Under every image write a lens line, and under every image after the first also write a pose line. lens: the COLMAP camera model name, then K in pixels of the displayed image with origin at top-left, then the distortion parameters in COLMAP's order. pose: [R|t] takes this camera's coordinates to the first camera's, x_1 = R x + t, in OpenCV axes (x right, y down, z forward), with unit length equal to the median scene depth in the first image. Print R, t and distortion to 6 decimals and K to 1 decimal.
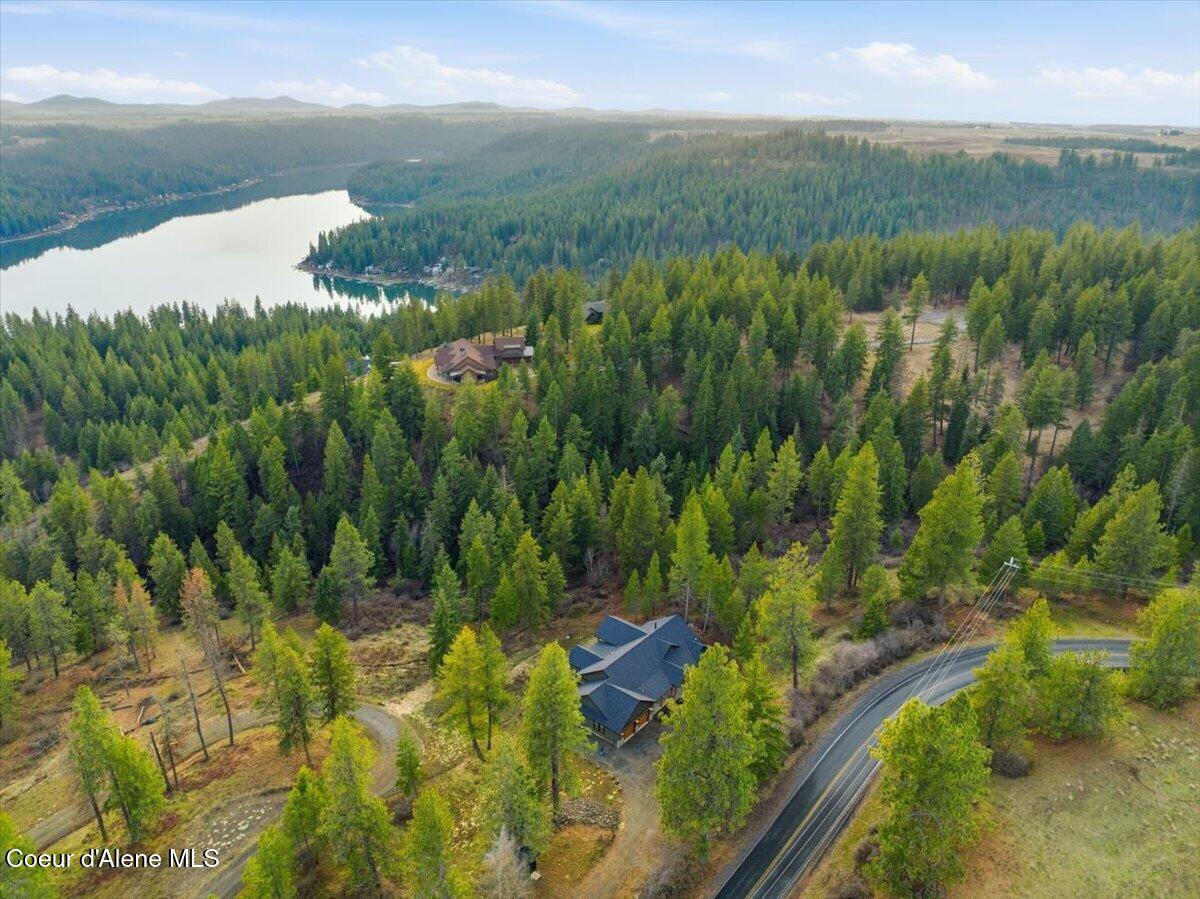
lens RADIAL K [[882.6, 0, 598.6], [0, 882.6, 451.0], [0, 0, 1]] dist [-0.046788, 0.031750]
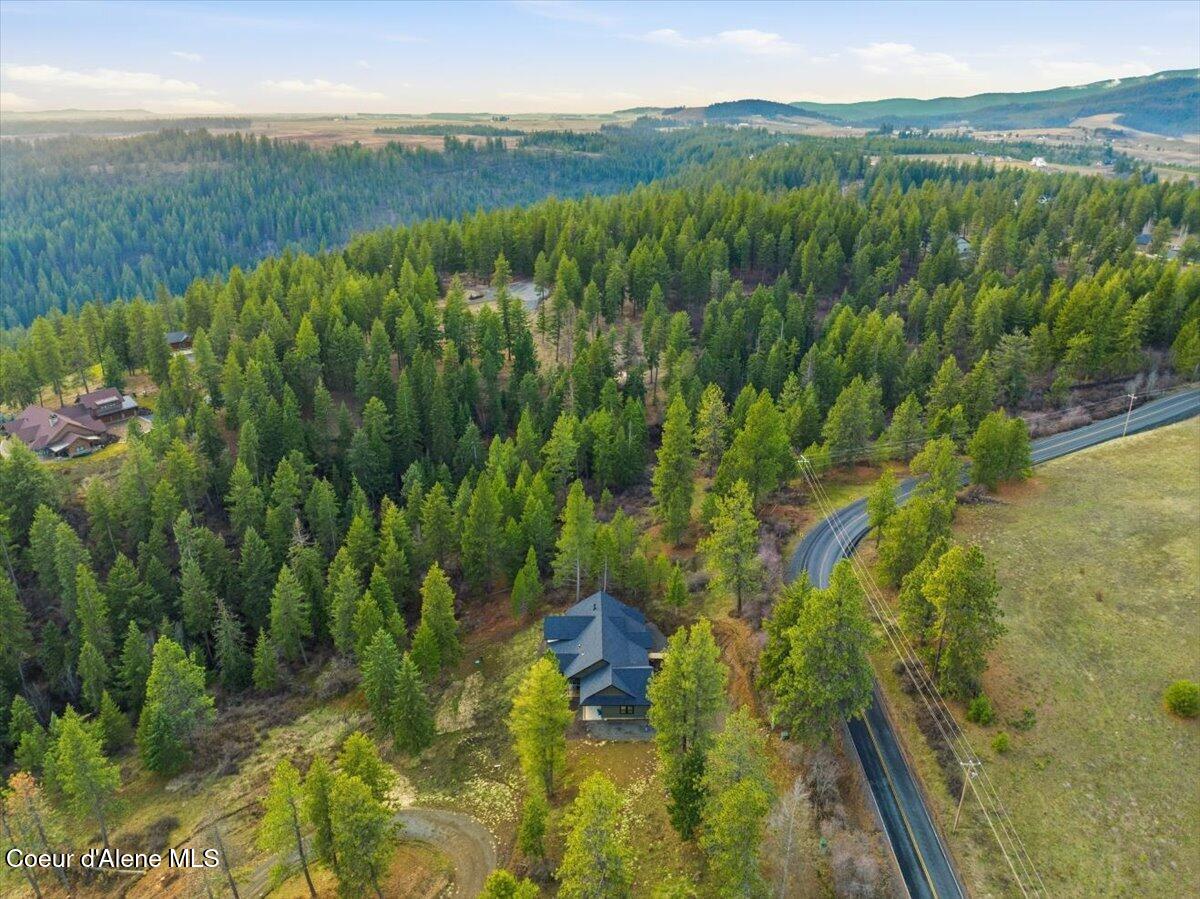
lens RADIAL K [[875.9, 0, 600.0], [0, 875.9, 449.5], [0, 0, 1]] dist [-0.033204, 0.038097]
pose [[0.767767, -0.248174, 0.590714, -0.234791], [0.245365, 0.965542, 0.086741, -0.032079], [-0.591886, 0.078344, 0.802205, 0.080128]]
